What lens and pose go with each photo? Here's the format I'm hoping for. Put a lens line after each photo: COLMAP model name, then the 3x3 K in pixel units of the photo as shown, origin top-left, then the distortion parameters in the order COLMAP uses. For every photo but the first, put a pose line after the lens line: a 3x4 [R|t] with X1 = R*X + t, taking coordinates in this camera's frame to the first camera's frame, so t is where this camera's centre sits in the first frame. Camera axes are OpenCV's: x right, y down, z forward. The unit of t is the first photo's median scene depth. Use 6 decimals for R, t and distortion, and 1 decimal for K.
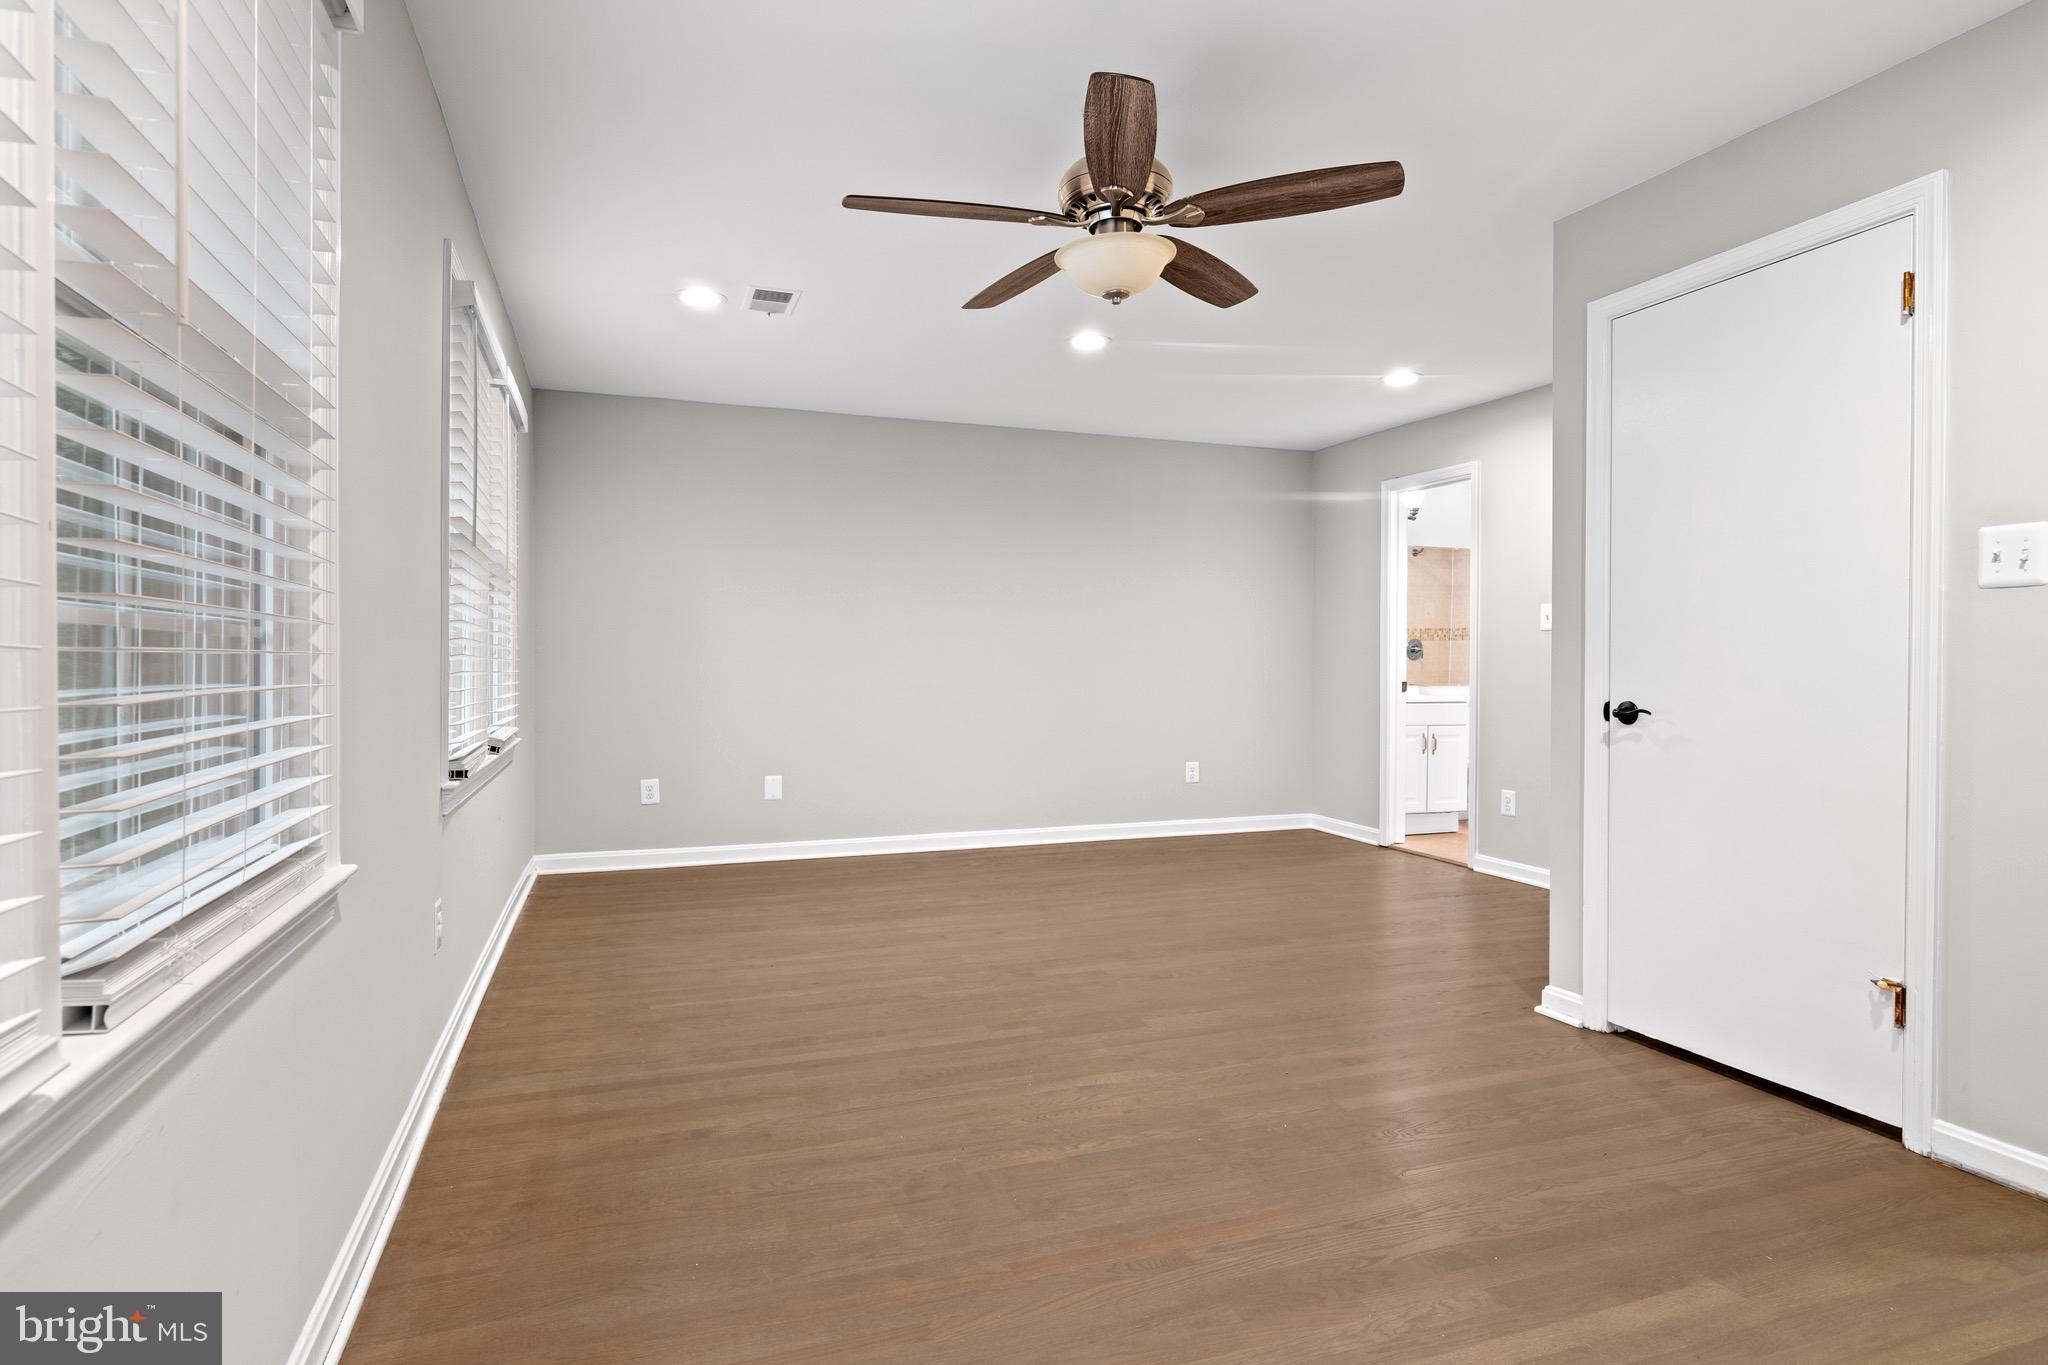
lens RADIAL K [[1069.6, 0, 1004.7], [0, 1069.6, 676.7], [0, 0, 1]] dist [-0.002485, -0.000362]
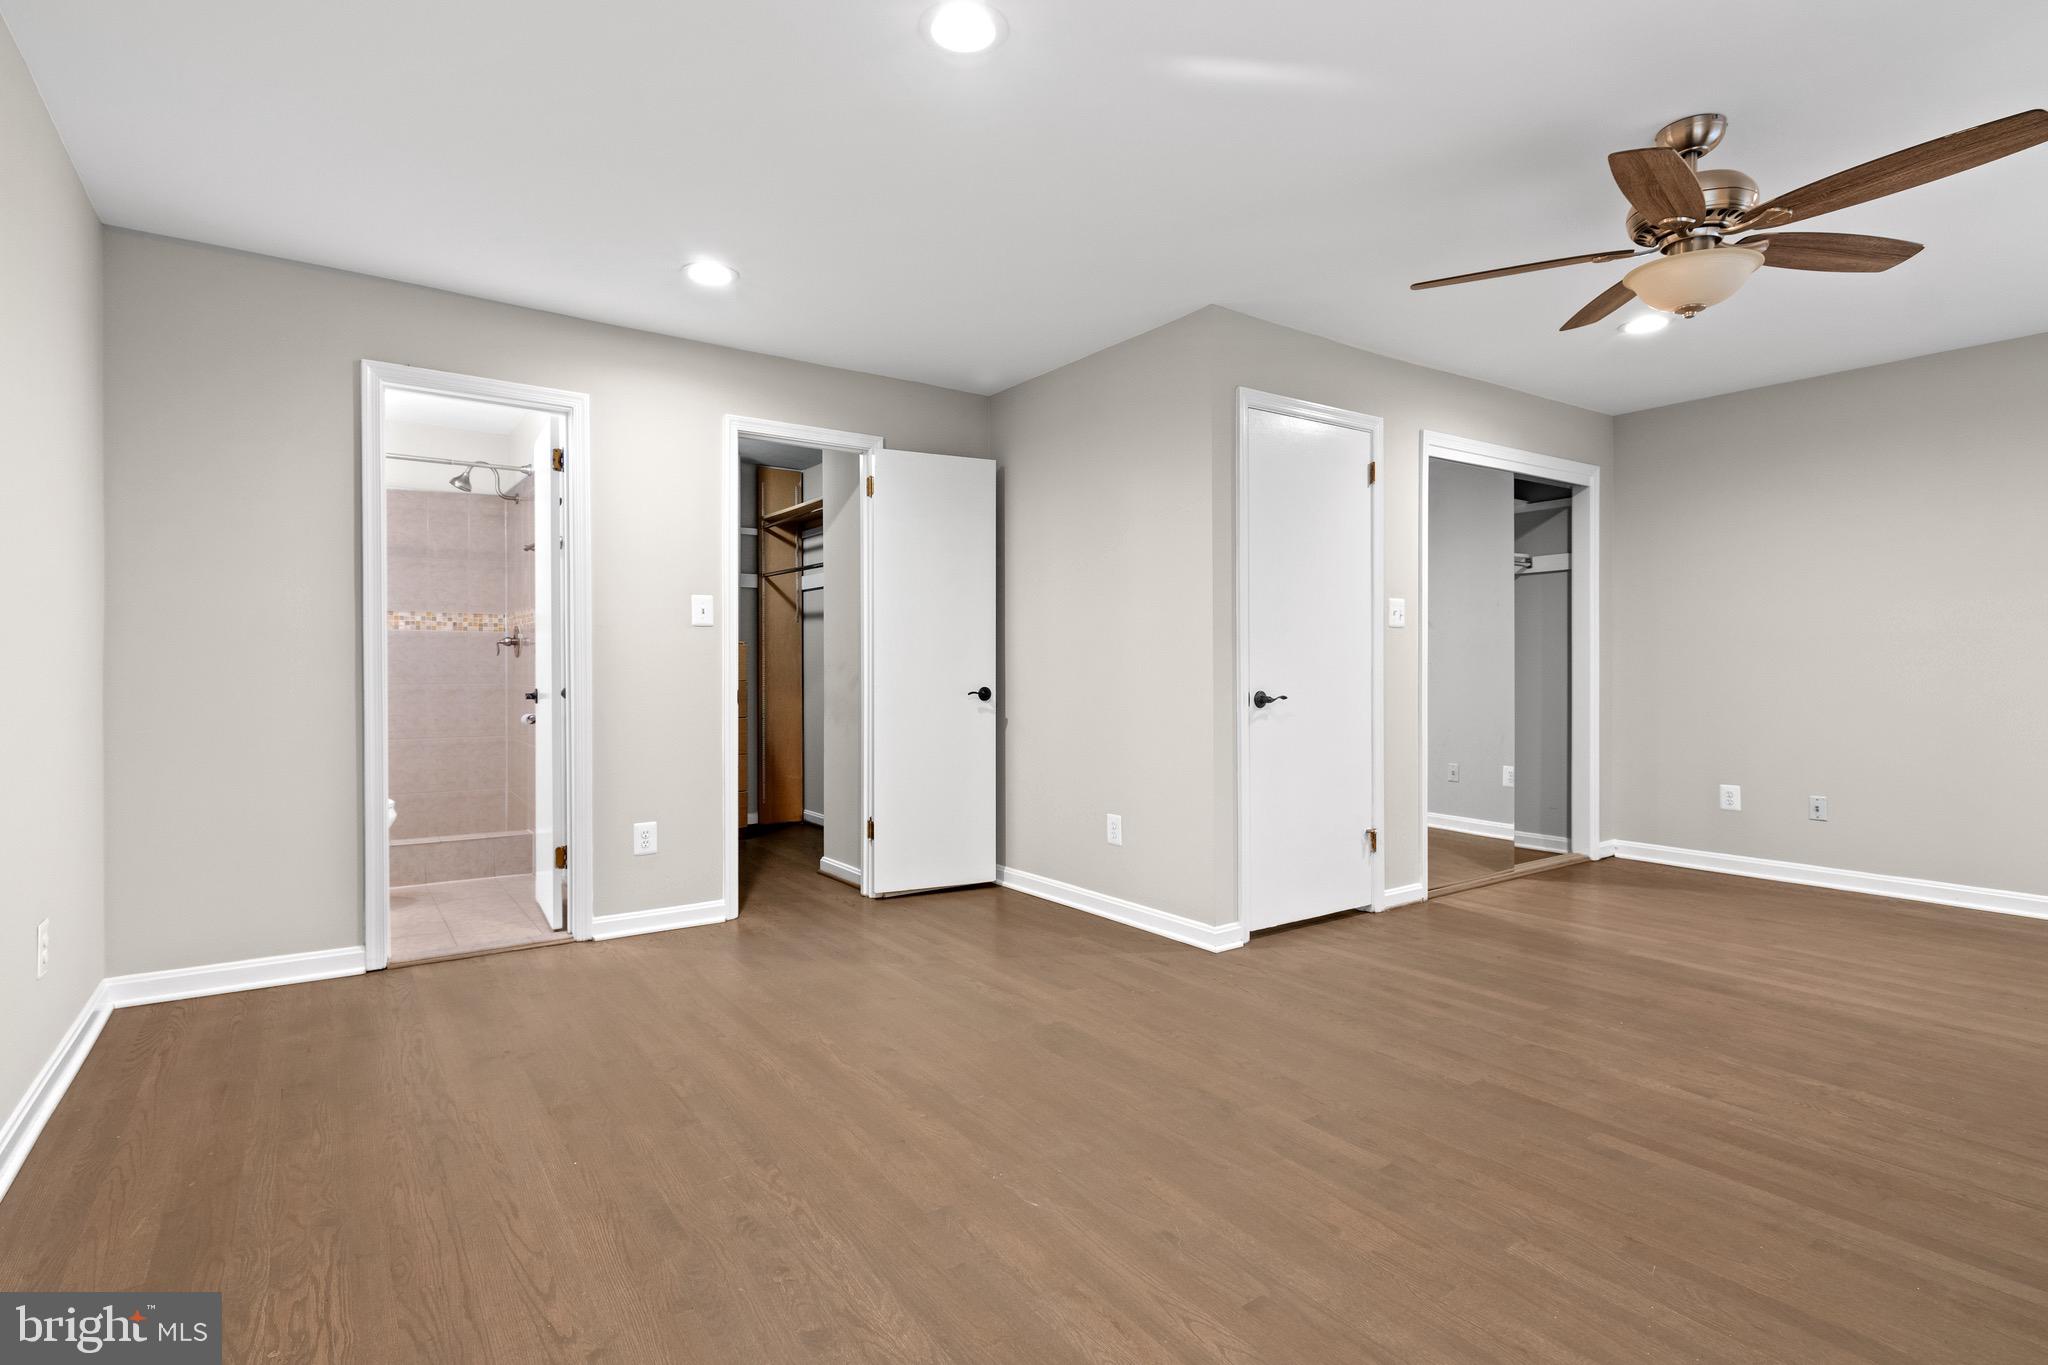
lens RADIAL K [[1002.0, 0, 1013.4], [0, 1002.0, 667.4], [0, 0, 1]] dist [-0.001291, 0.004080]
pose [[-0.264146, -0.005521, 0.964467, -0.696865], [0.013523, 0.999864, 0.009428, -0.029099], [-0.964388, 0.015532, -0.264036, 1.994124]]
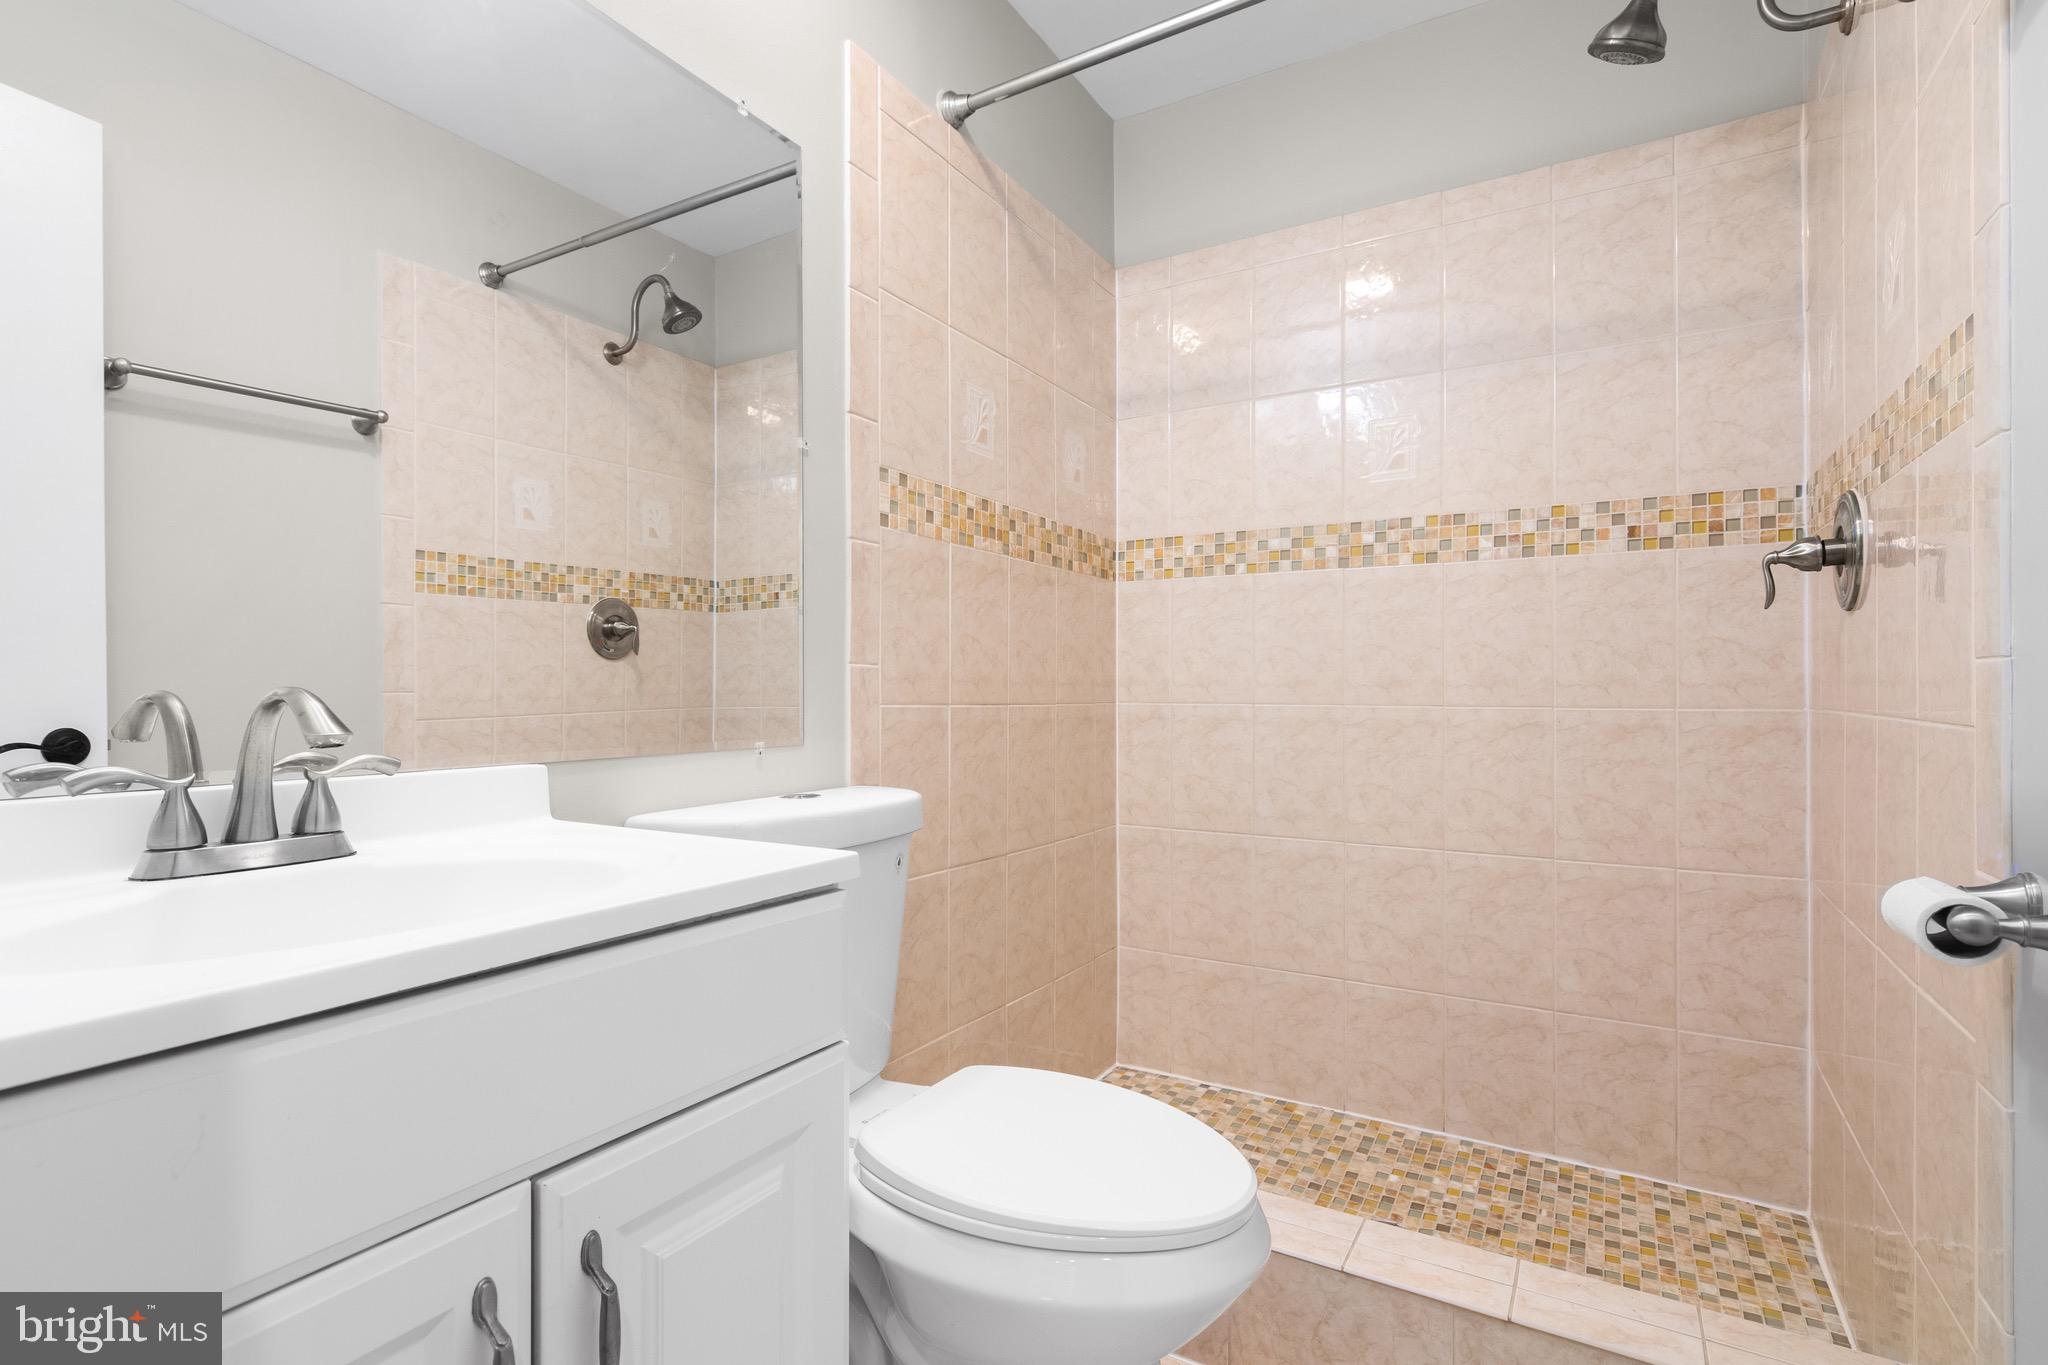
lens RADIAL K [[1002.0, 0, 1029.0], [0, 1002.0, 690.8], [0, 0, 1]] dist [-0.001291, 0.004080]
pose [[0.759864, -0.002007, 0.650079, 0.960595], [0.013619, 0.999825, -0.012832, 0.002702], [-0.649940, 0.018604, 0.759758, 2.330204]]
